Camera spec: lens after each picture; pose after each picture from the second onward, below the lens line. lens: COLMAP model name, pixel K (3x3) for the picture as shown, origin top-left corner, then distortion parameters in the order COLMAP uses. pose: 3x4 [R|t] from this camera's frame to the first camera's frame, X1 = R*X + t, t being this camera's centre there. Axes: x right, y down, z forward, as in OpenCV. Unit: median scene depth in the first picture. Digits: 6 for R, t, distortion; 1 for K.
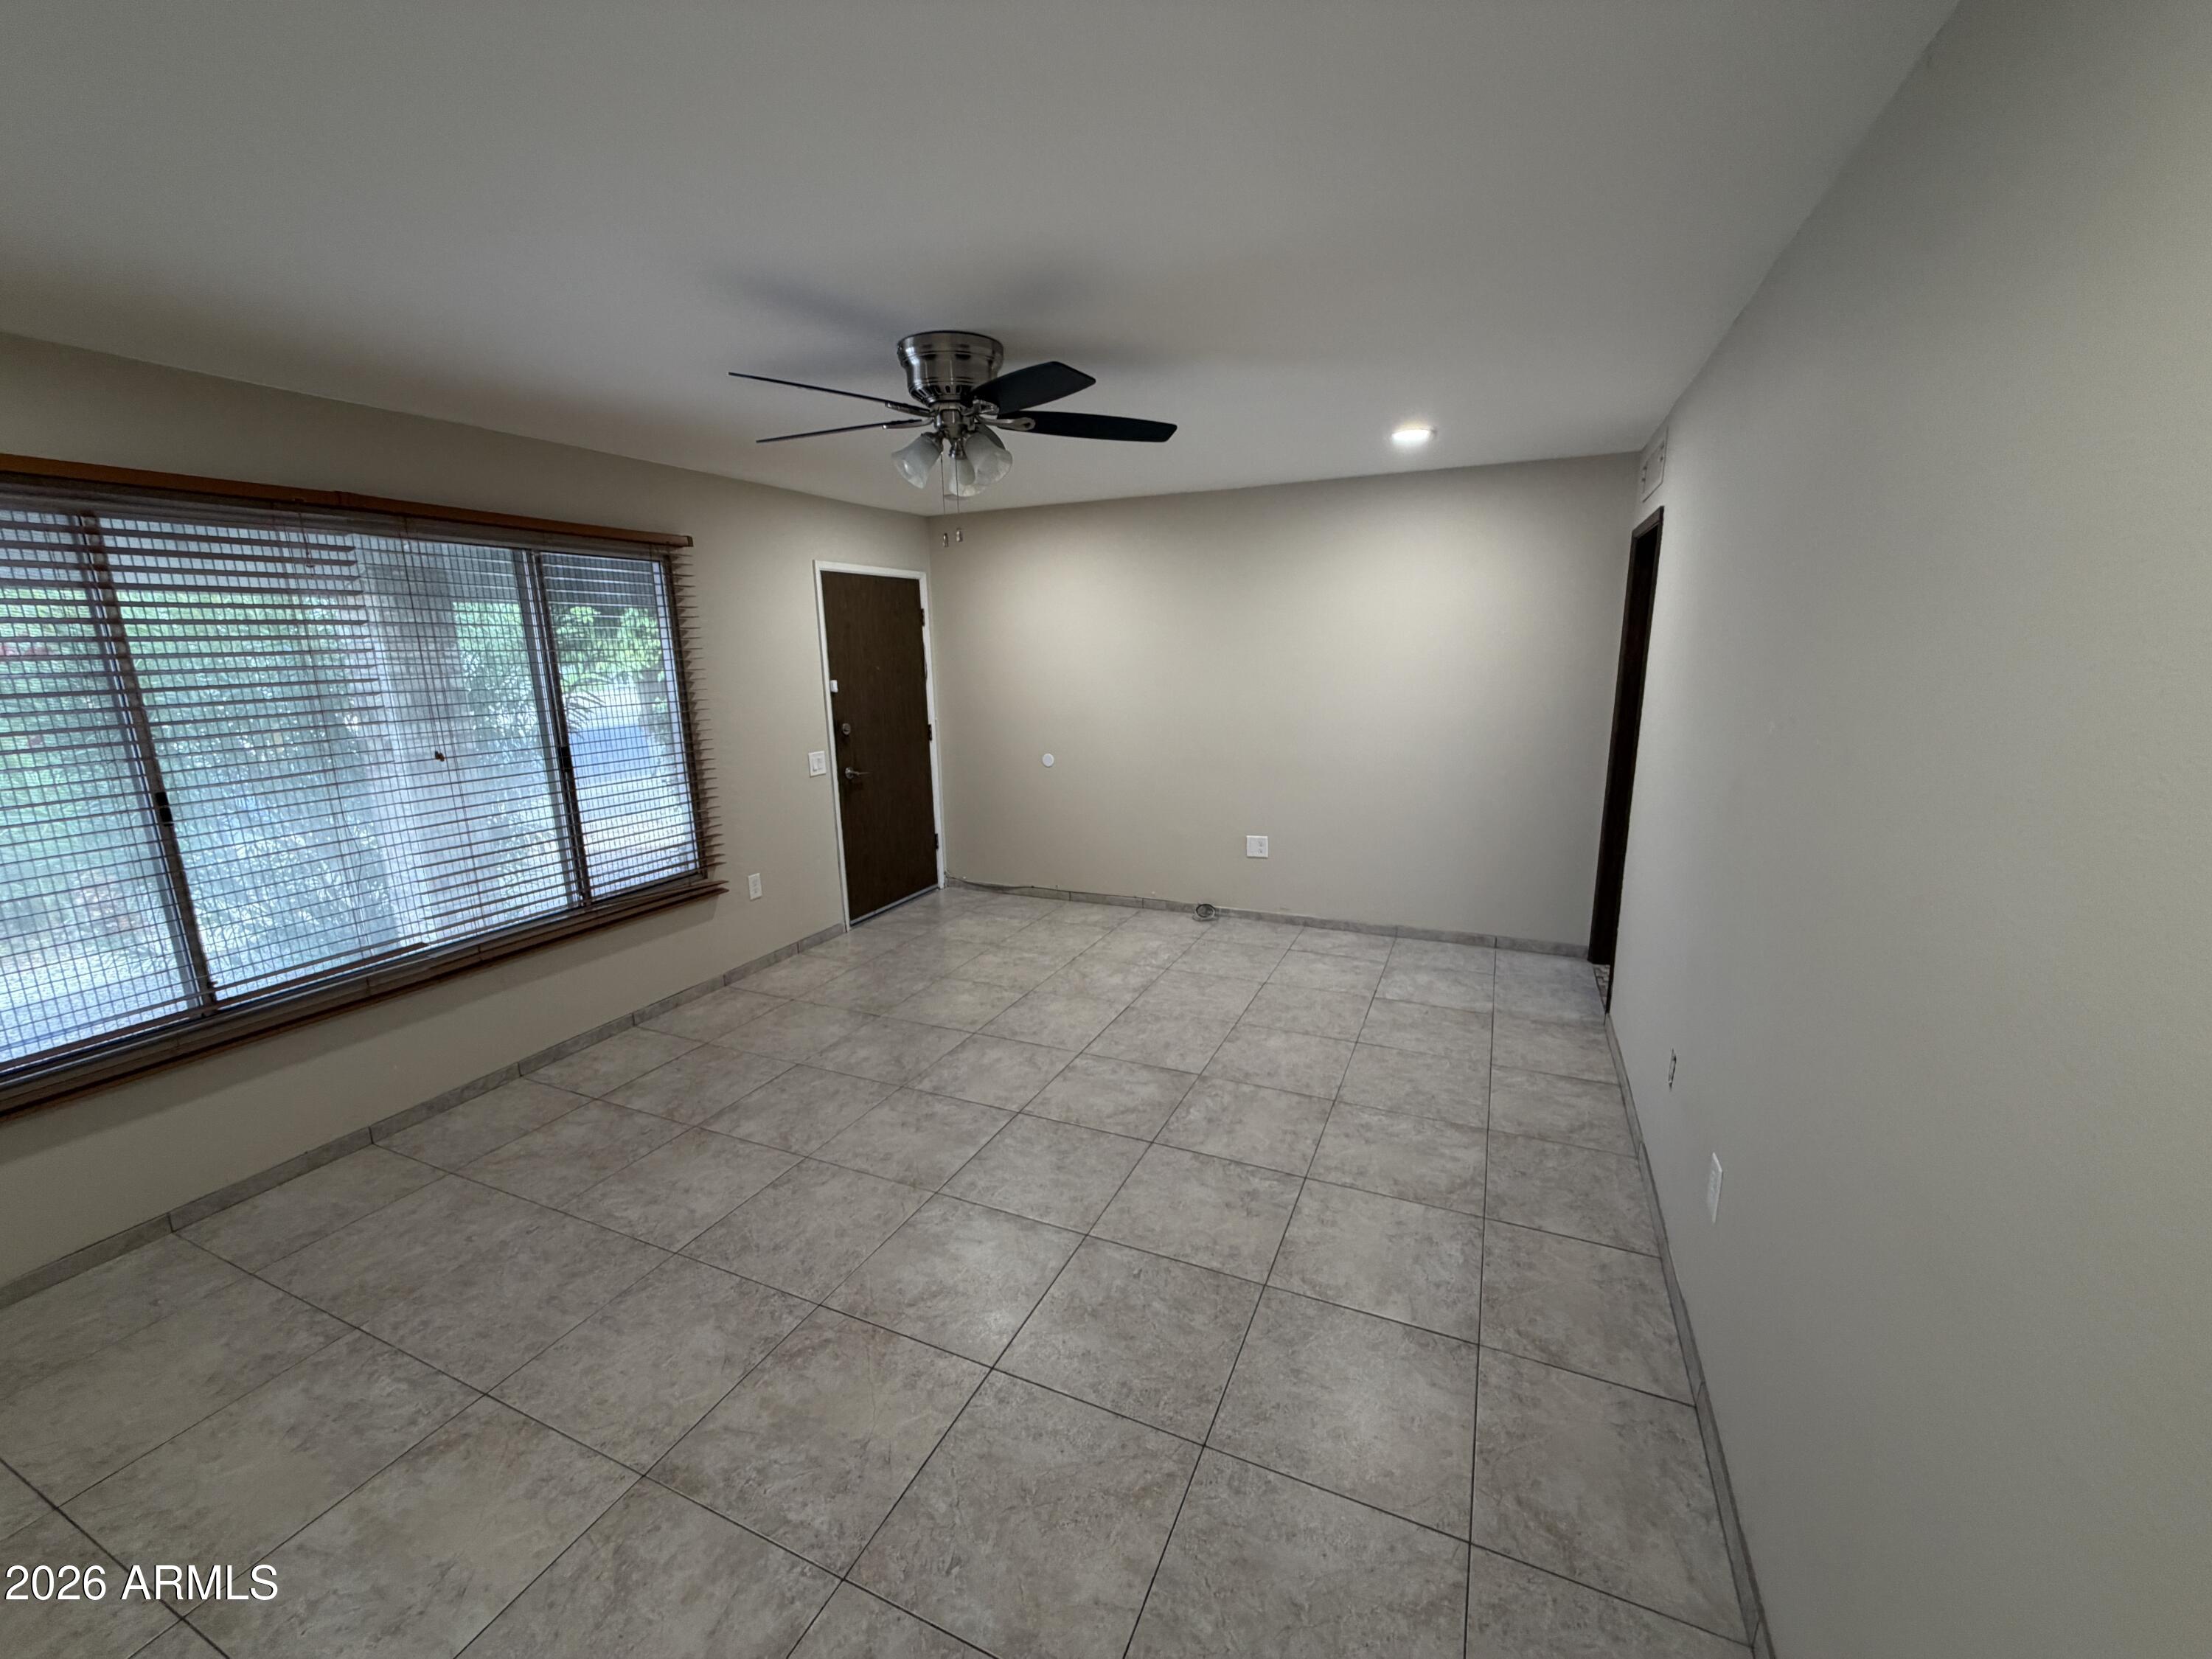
lens RADIAL K [[880.0, 0, 1105.0], [0, 880.0, 832.6], [0, 0, 1]] dist [-0.001204, 0.000718]
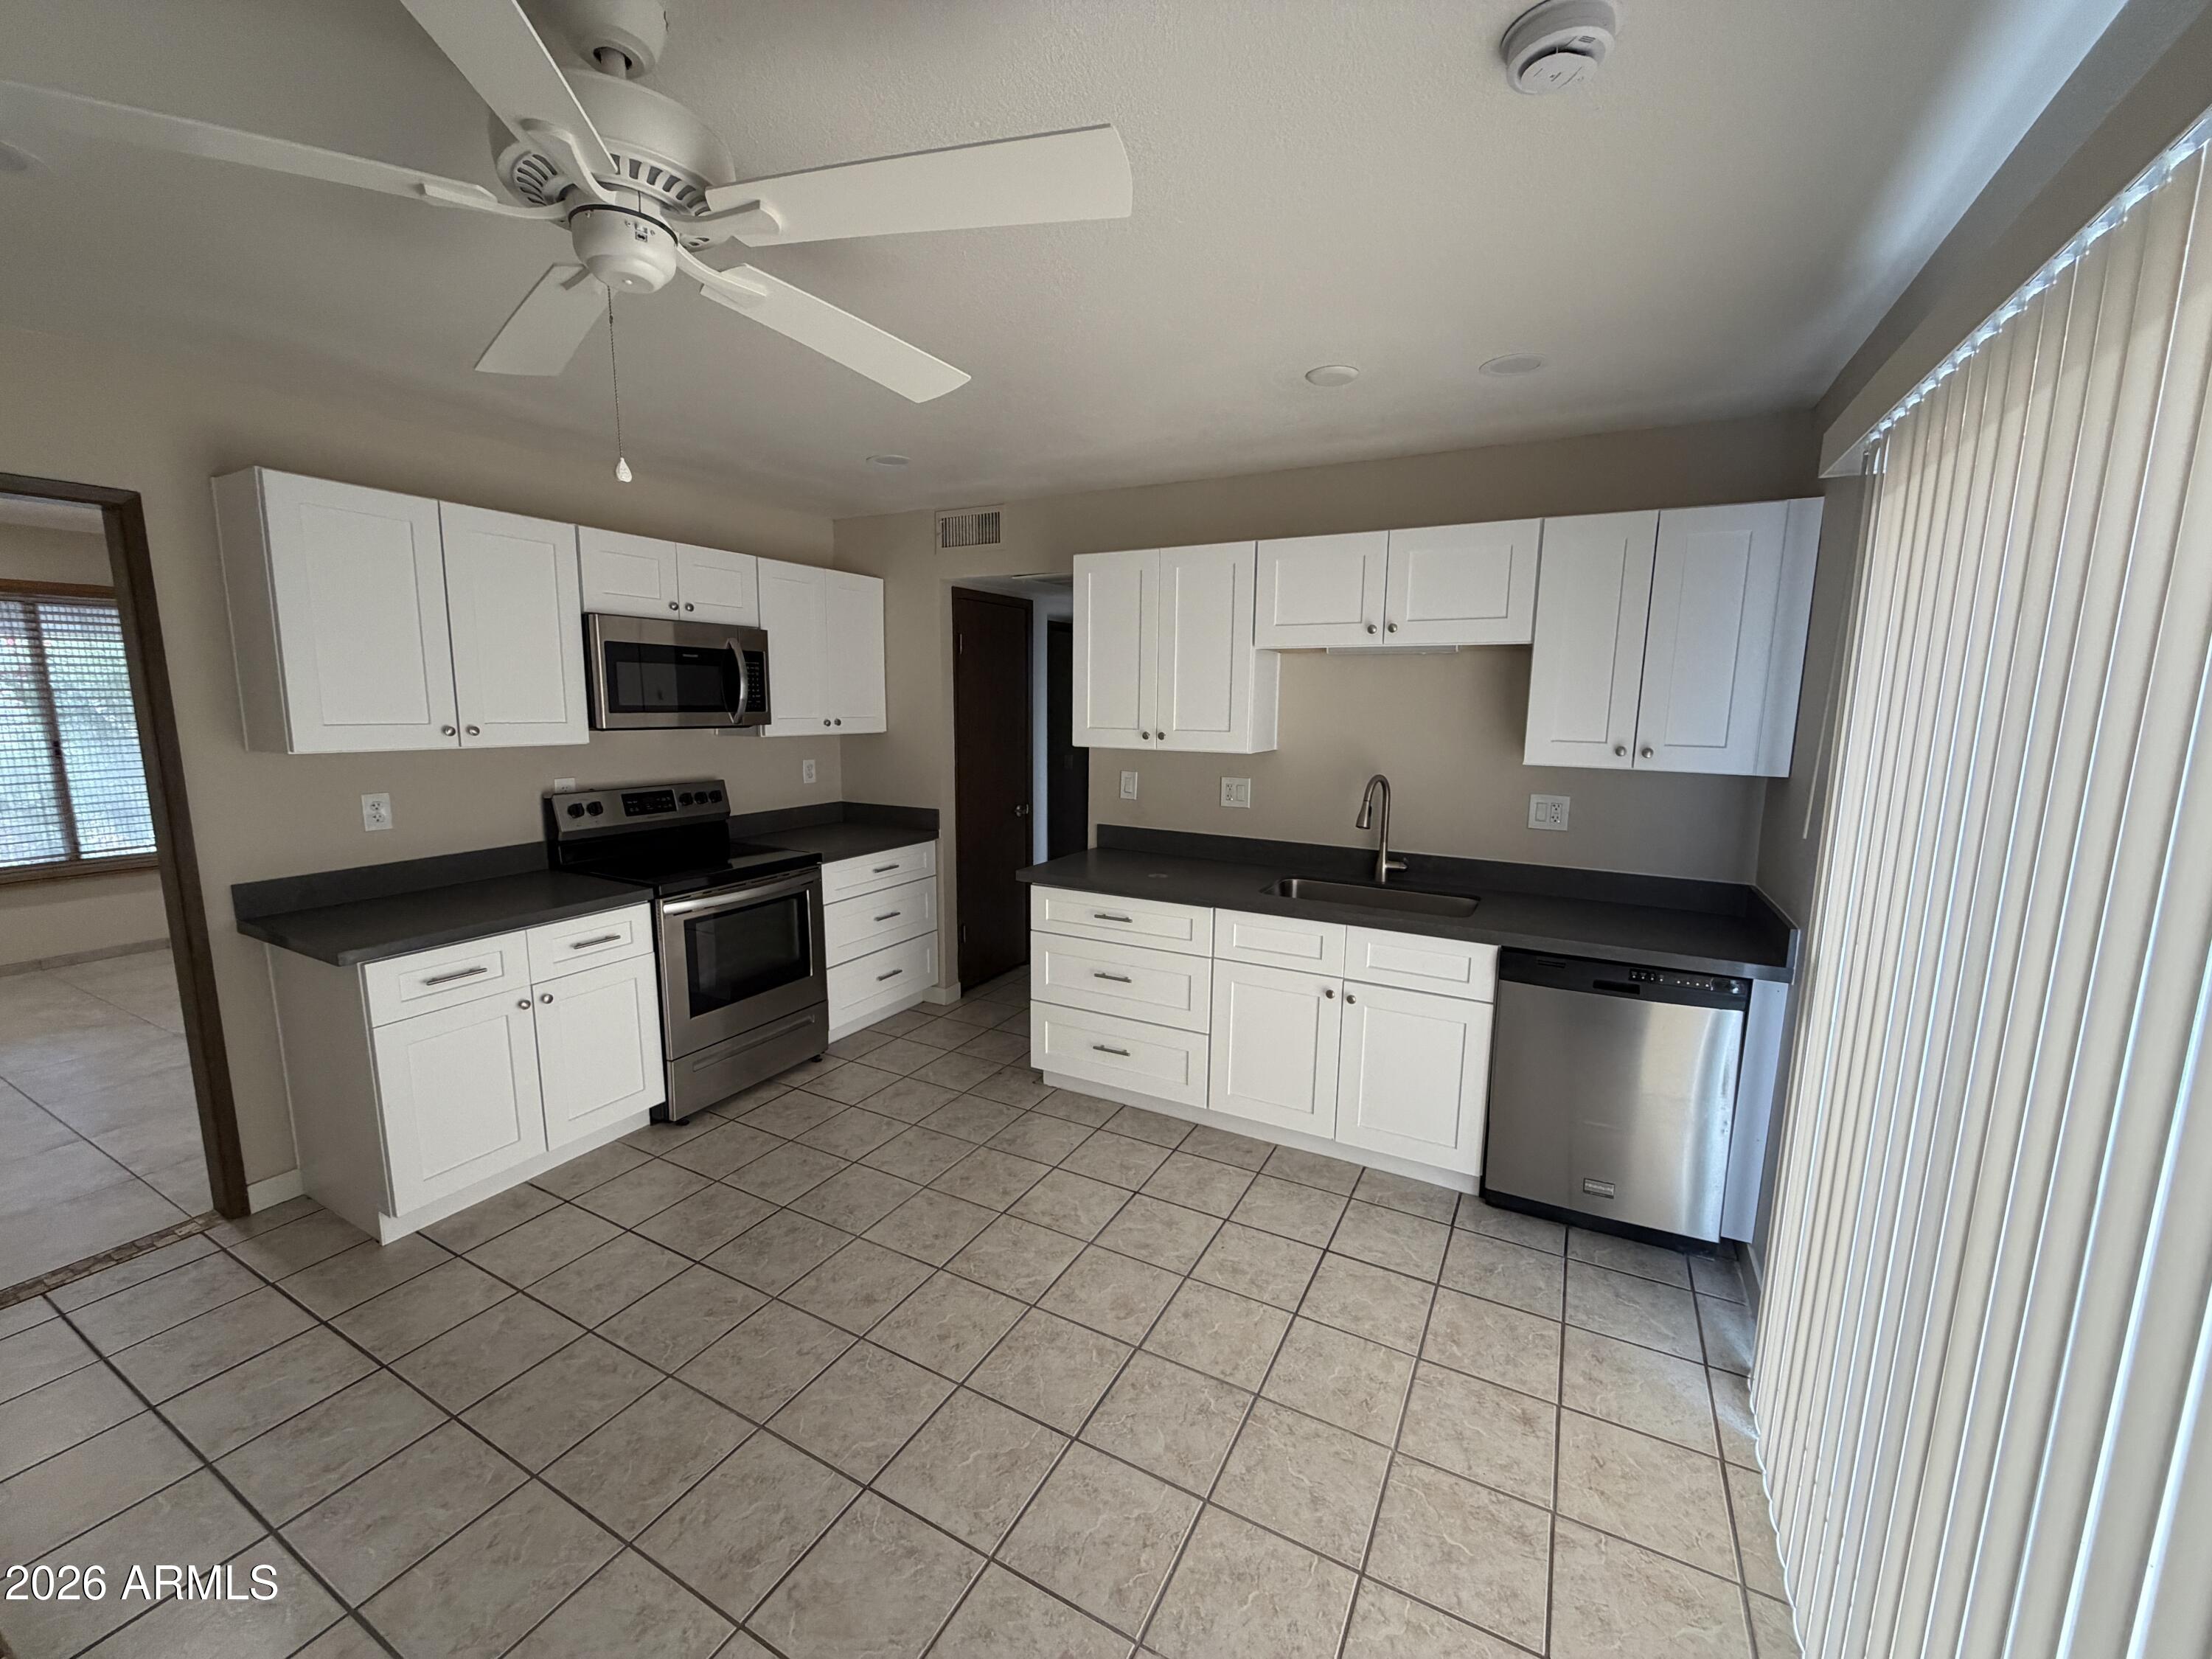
lens RADIAL K [[880.0, 0, 1108.2], [0, 880.0, 837.4], [0, 0, 1]] dist [-0.001204, 0.000718]
pose [[0.997052, 0.033196, -0.069172, 1.241939], [-0.036661, 0.998104, -0.049437, 0.152390], [0.067400, 0.051828, 0.996379, -0.690302]]
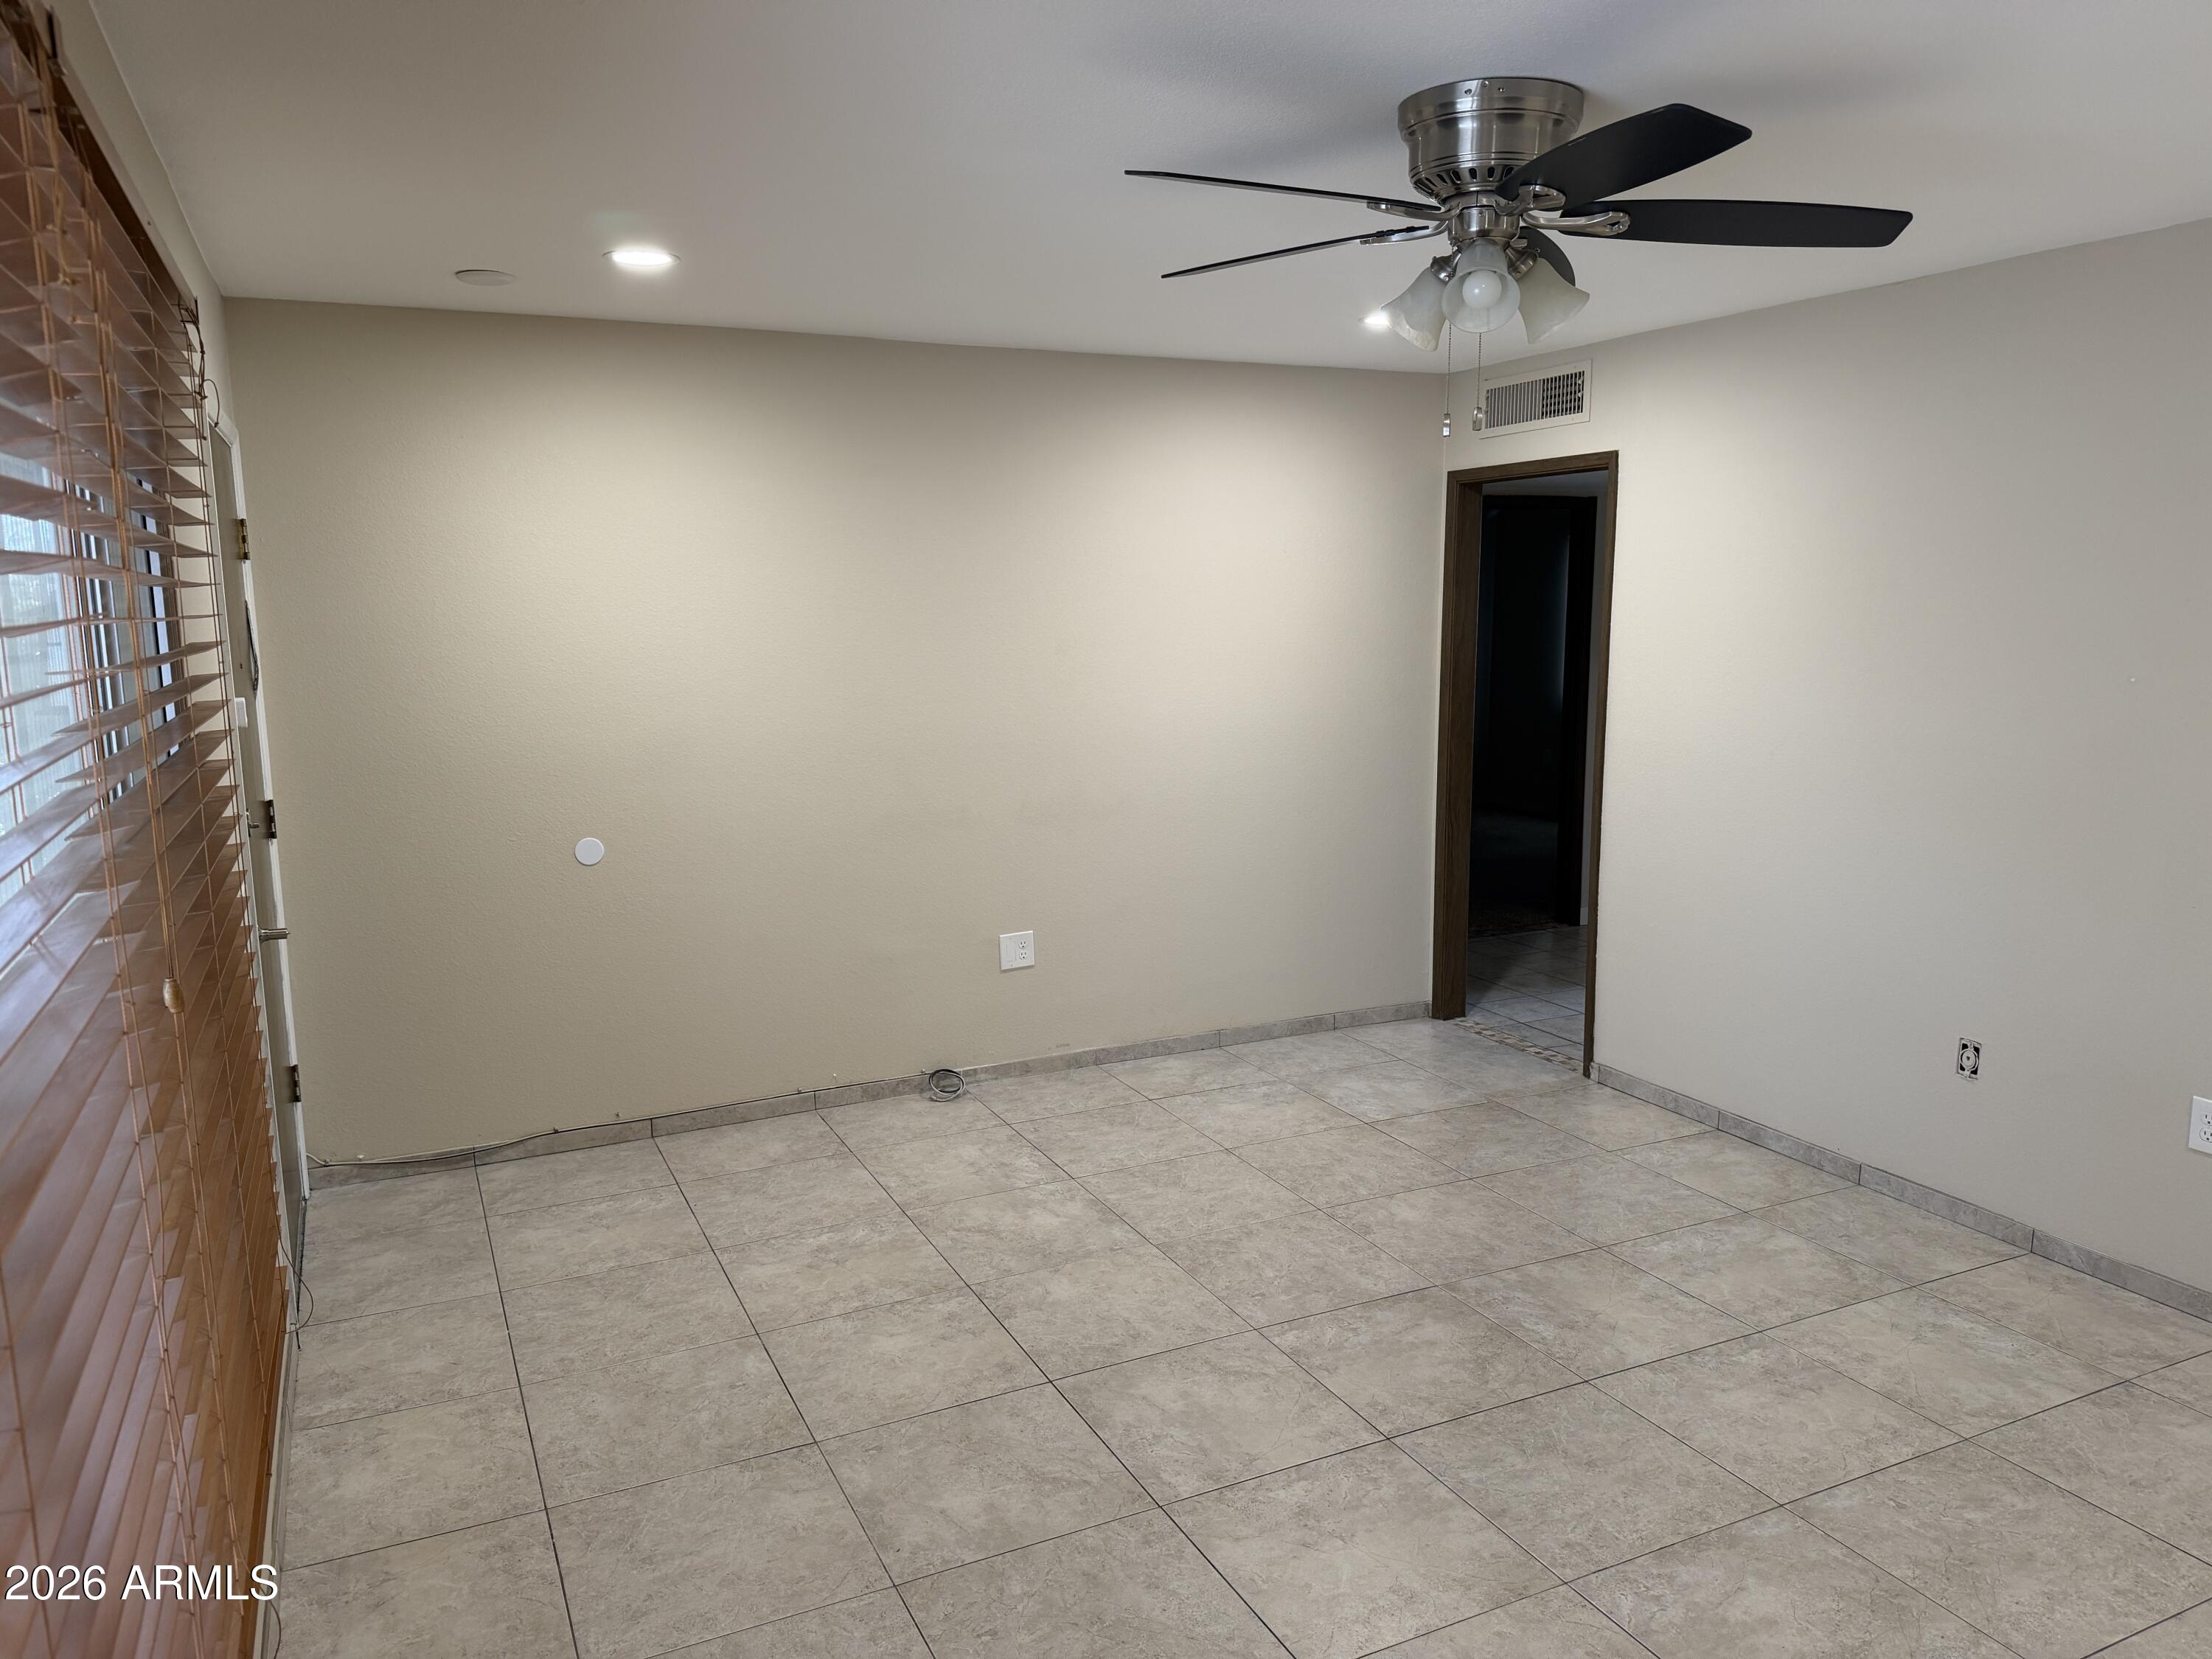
lens RADIAL K [[1557.6, 0, 1097.3], [0, 1557.6, 818.8], [0, 0, 1]] dist [0.027051, -0.042967]
pose [[0.652121, -0.101689, 0.751264, -1.029506], [0.159227, 0.987231, -0.004585, -0.103866], [-0.741205, 0.122611, 0.659986, 0.488085]]
